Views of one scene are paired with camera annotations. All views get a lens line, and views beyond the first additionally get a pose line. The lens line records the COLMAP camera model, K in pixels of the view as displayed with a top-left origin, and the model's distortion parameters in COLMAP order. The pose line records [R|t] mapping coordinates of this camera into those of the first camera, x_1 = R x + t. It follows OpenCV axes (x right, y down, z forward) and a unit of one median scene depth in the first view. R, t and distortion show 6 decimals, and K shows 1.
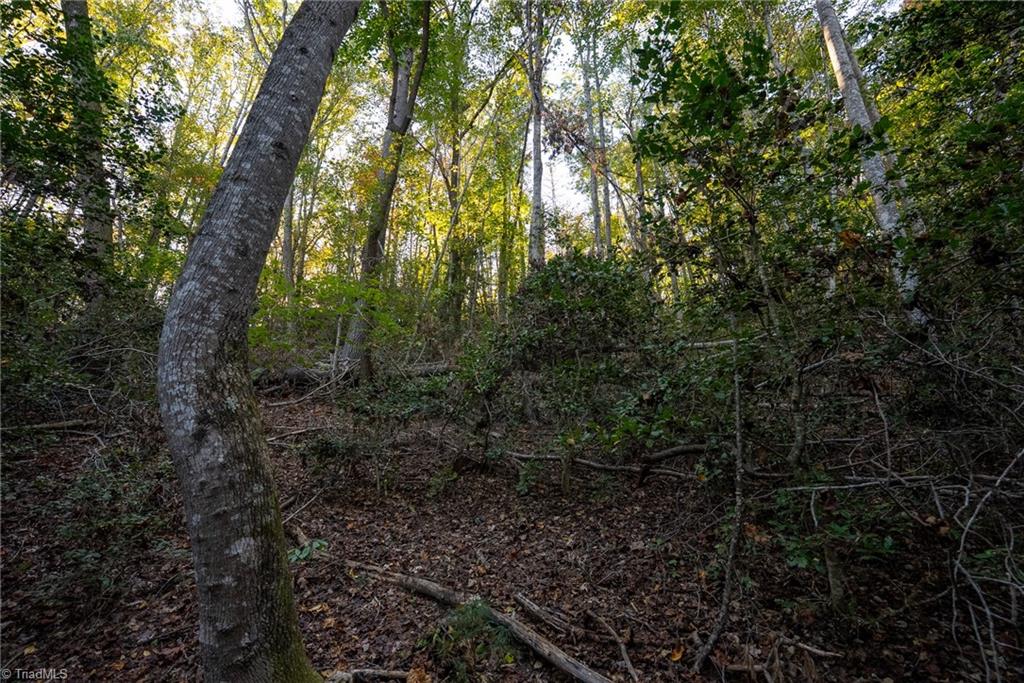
lens RADIAL K [[413.5, 0, 512.0], [0, 413.5, 341.5], [0, 0, 1]] dist [0.000159, 0.000006]
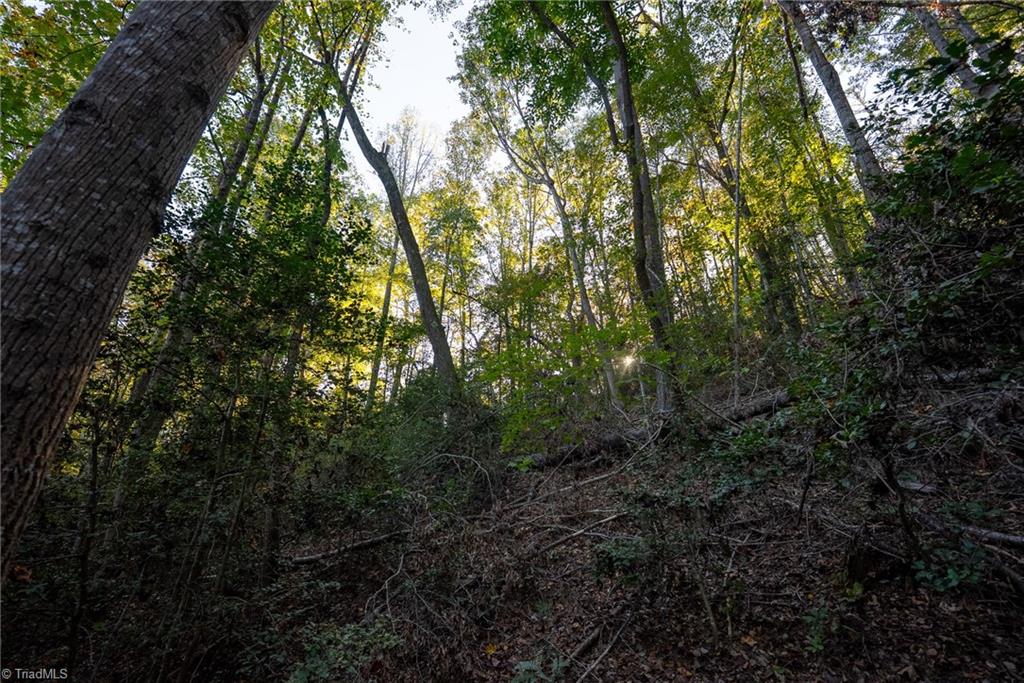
lens RADIAL K [[425.3, 0, 512.0], [0, 425.3, 341.5], [0, 0, 1]] dist [-0.016718, -0.000197]
pose [[0.695205, -0.322741, -0.642284, 0.003457], [0.254754, 0.946162, -0.199692, 0.003221], [0.672153, -0.024798, 0.739997, 0.169218]]
